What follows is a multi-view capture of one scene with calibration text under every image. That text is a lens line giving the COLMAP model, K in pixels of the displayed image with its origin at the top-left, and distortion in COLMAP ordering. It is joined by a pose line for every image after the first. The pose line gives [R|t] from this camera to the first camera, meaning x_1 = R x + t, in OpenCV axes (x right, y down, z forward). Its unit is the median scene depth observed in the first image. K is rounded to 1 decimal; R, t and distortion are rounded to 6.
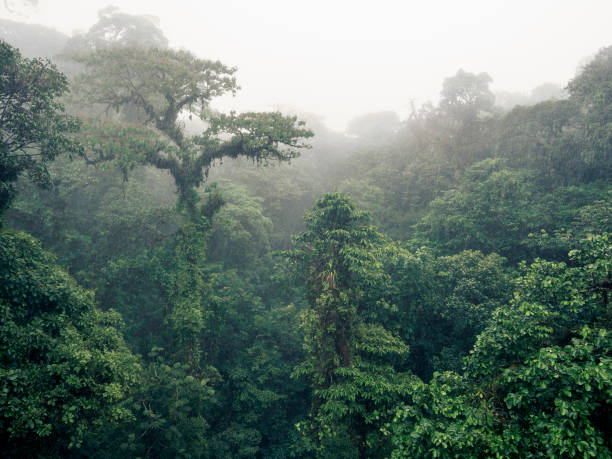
lens RADIAL K [[444.0, 0, 303.6], [0, 444.0, 232.0], [0, 0, 1]] dist [-0.025581, -0.006983]
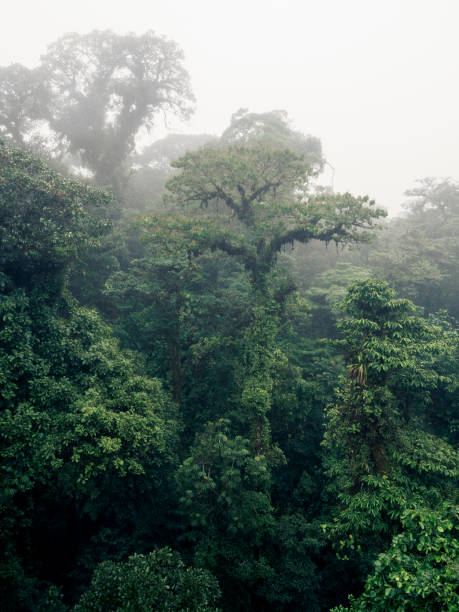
lens RADIAL K [[444.0, 0, 225.8], [0, 444.0, 306.5], [0, 0, 1]] dist [-0.025581, -0.006983]
pose [[0.844356, 0.035323, -0.534618, 0.246623], [-0.044767, 0.998986, -0.004699, -0.012619], [0.533910, 0.027901, 0.845081, 0.072185]]
